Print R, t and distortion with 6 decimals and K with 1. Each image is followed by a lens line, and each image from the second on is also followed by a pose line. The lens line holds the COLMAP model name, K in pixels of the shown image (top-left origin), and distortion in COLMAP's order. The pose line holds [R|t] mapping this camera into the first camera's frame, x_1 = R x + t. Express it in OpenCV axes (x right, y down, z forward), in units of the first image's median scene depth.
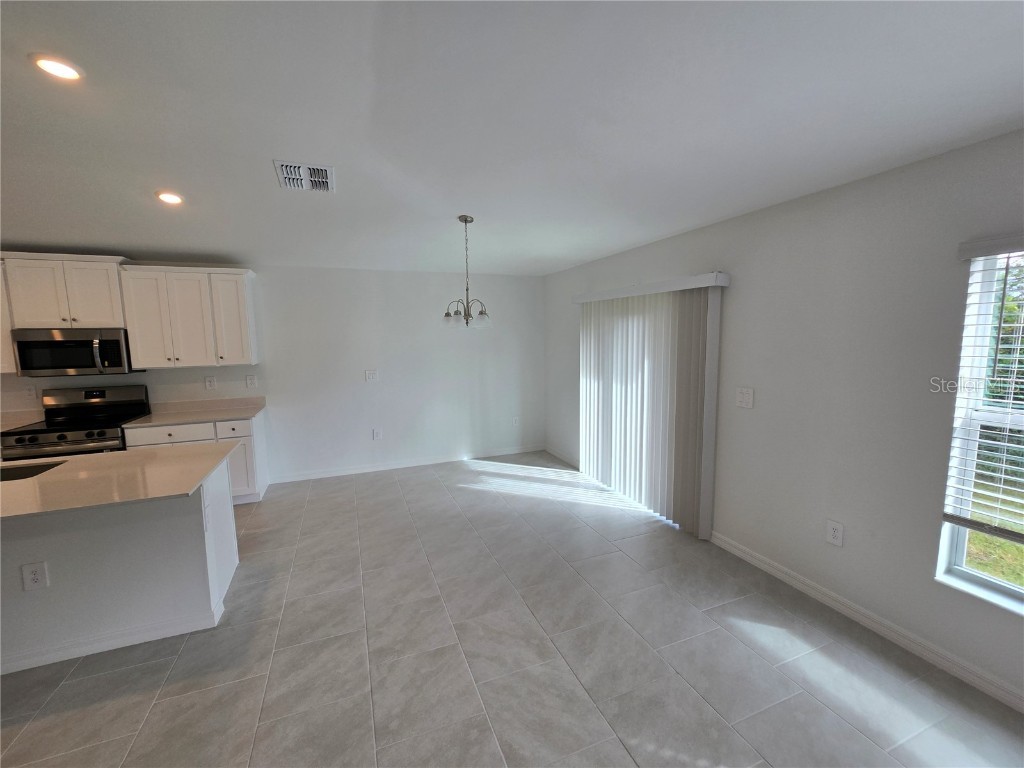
lens RADIAL K [[419.5, 0, 509.3], [0, 419.5, 384.2], [0, 0, 1]] dist [-0.005433, 0.000392]
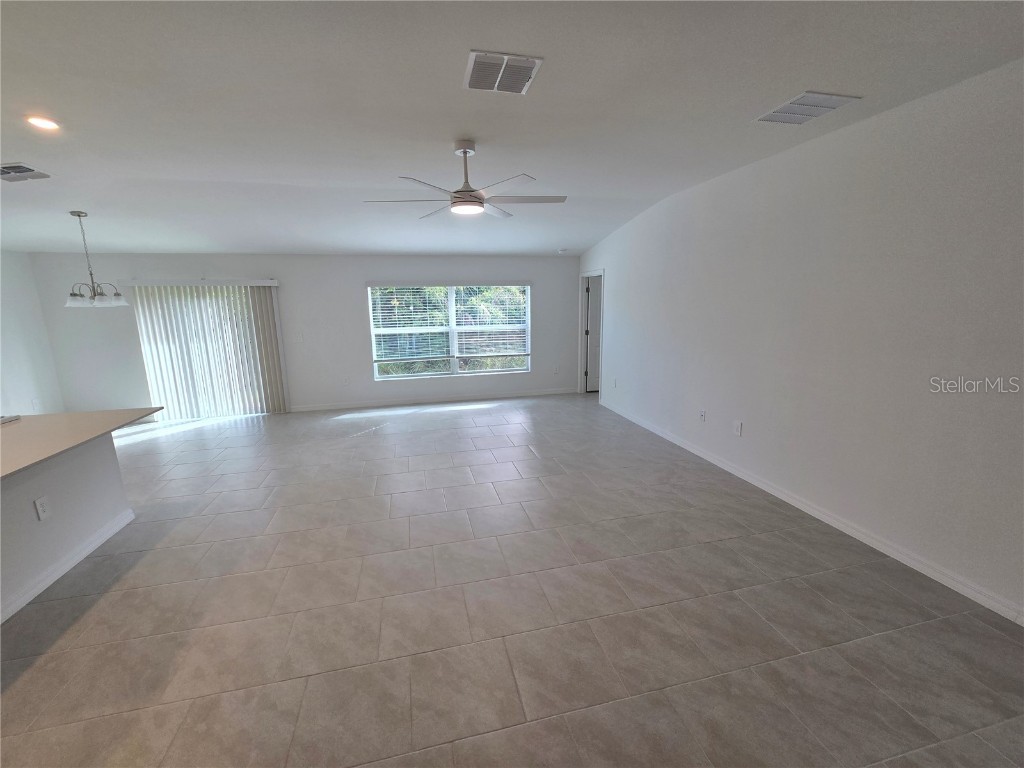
lens RADIAL K [[419.5, 0, 510.3], [0, 419.5, 375.1], [0, 0, 1]] dist [-0.005433, 0.000392]
pose [[0.135573, -0.160037, 0.977757, -1.182255], [0.126956, 0.981539, 0.143053, 0.039484], [-0.982600, 0.104738, 0.153388, -0.338724]]
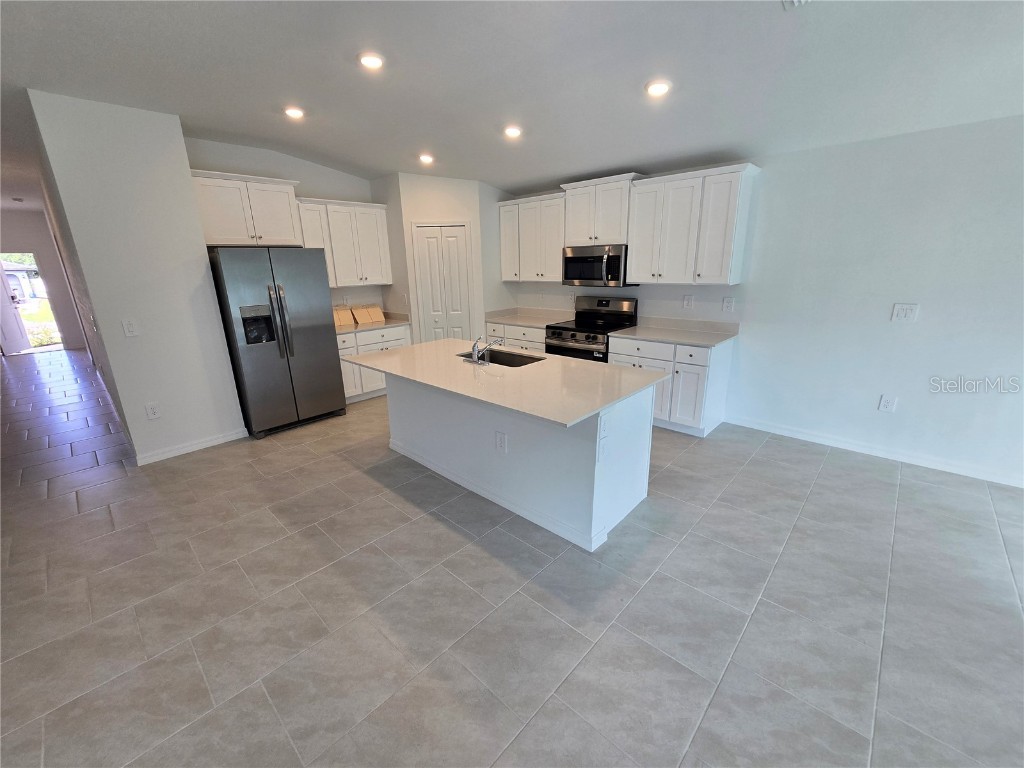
lens RADIAL K [[419.5, 0, 509.1], [0, 419.5, 385.7], [0, 0, 1]] dist [-0.005433, 0.000392]
pose [[0.425408, 0.264202, -0.865578, -0.012586], [-0.086930, 0.963945, 0.251503, -0.028274], [0.900817, -0.031746, 0.433037, 0.254724]]
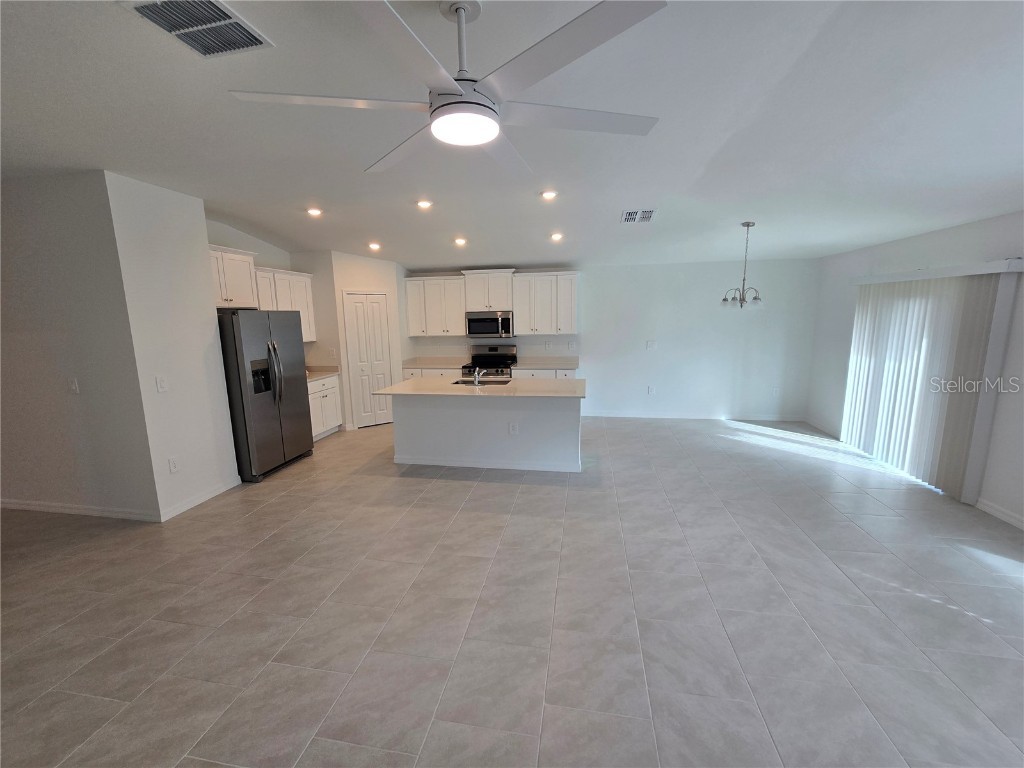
lens RADIAL K [[419.5, 0, 509.7], [0, 419.5, 386.2], [0, 0, 1]] dist [-0.005433, 0.000392]
pose [[0.850551, 0.088809, -0.518340, -0.017472], [-0.056017, 0.995330, 0.078615, 0.038330], [0.522901, -0.037830, 0.851554, -0.492368]]
